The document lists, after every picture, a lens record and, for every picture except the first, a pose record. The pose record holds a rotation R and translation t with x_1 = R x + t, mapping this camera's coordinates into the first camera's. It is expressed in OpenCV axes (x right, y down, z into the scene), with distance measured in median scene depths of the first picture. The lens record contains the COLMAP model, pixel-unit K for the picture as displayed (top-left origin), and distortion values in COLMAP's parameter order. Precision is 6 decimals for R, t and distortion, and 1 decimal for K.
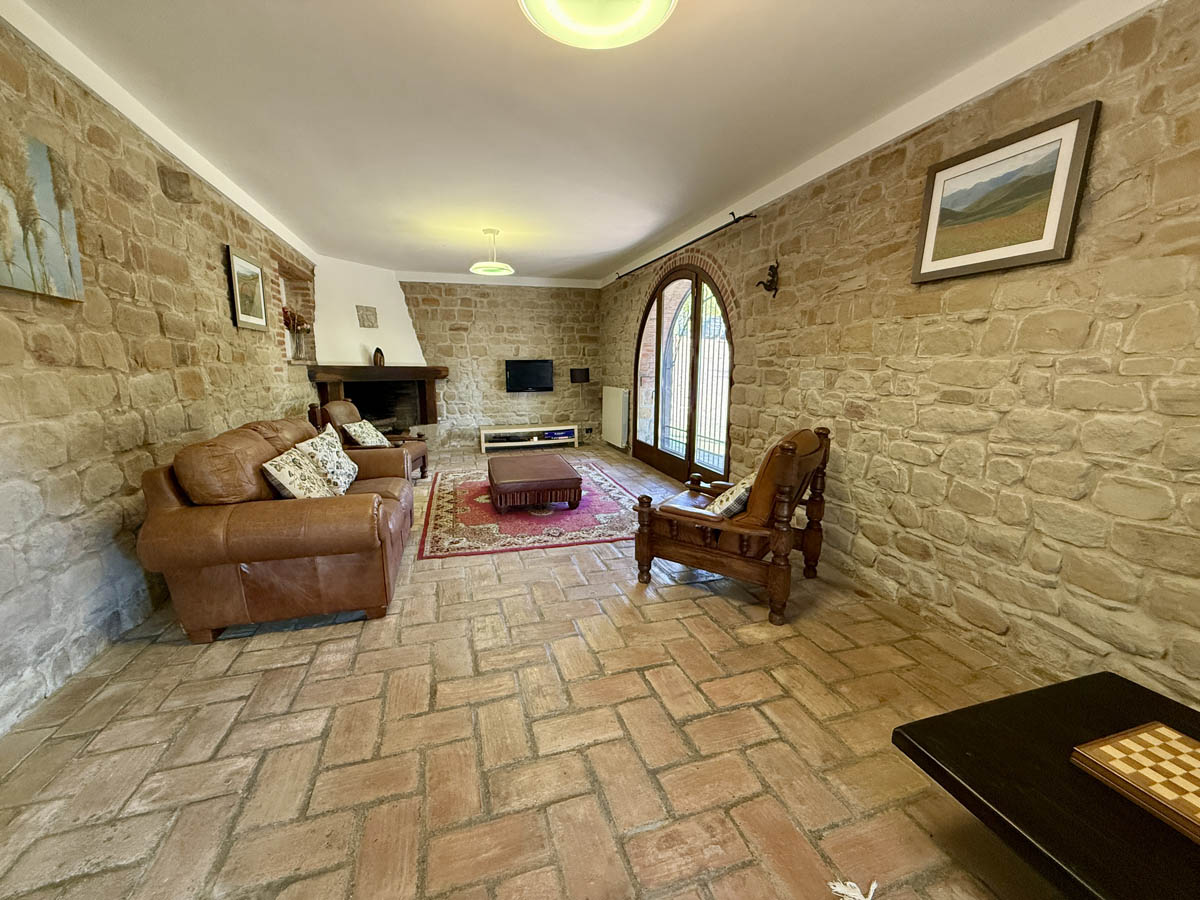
lens RADIAL K [[479.2, 0, 599.7], [0, 479.2, 453.4], [0, 0, 1]] dist [-0.001204, 0.000360]
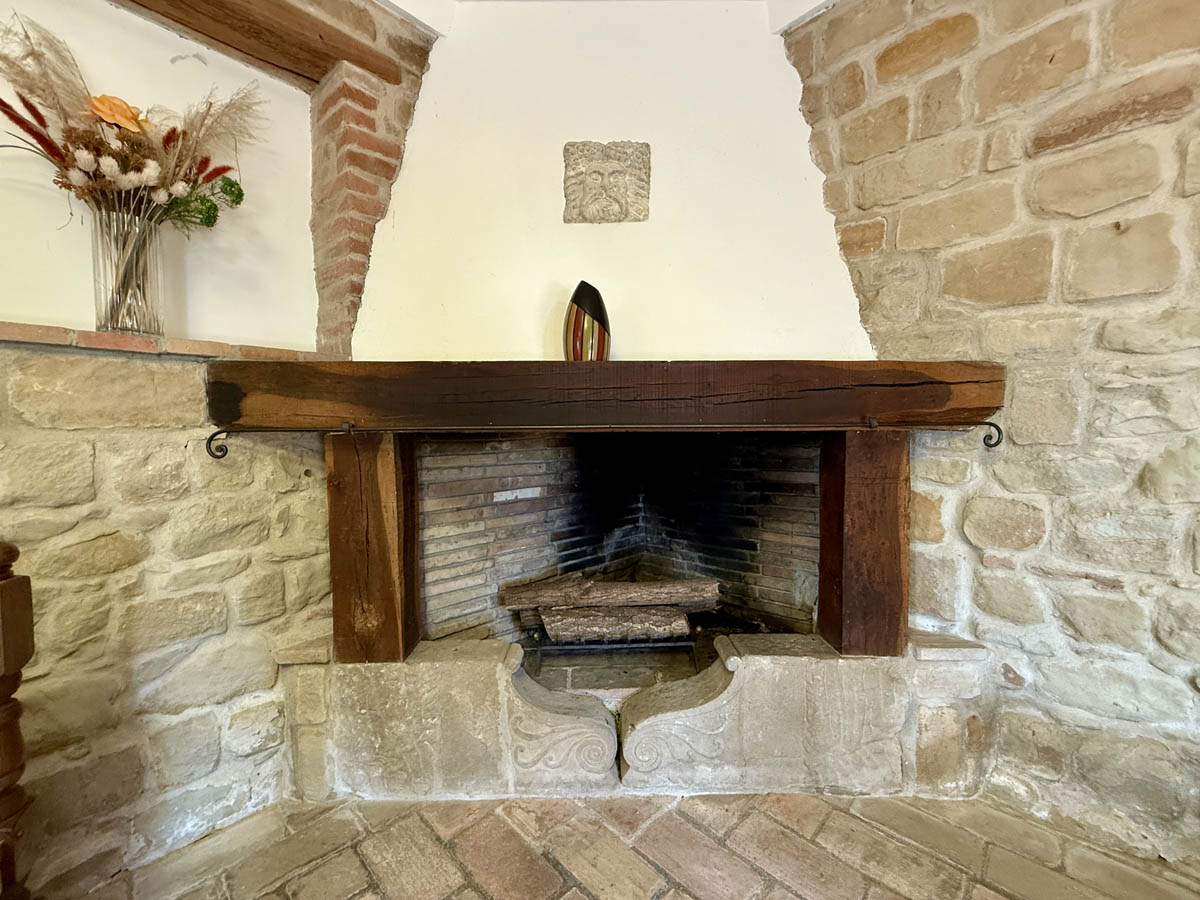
lens RADIAL K [[479.2, 0, 595.0], [0, 479.2, 444.6], [0, 0, 1]] dist [-0.001204, 0.000360]
pose [[0.480227, 0.026705, -0.876738, -0.232068], [-0.142086, 0.988704, -0.047711, -0.119642], [0.865560, 0.147484, 0.478597, 0.787826]]
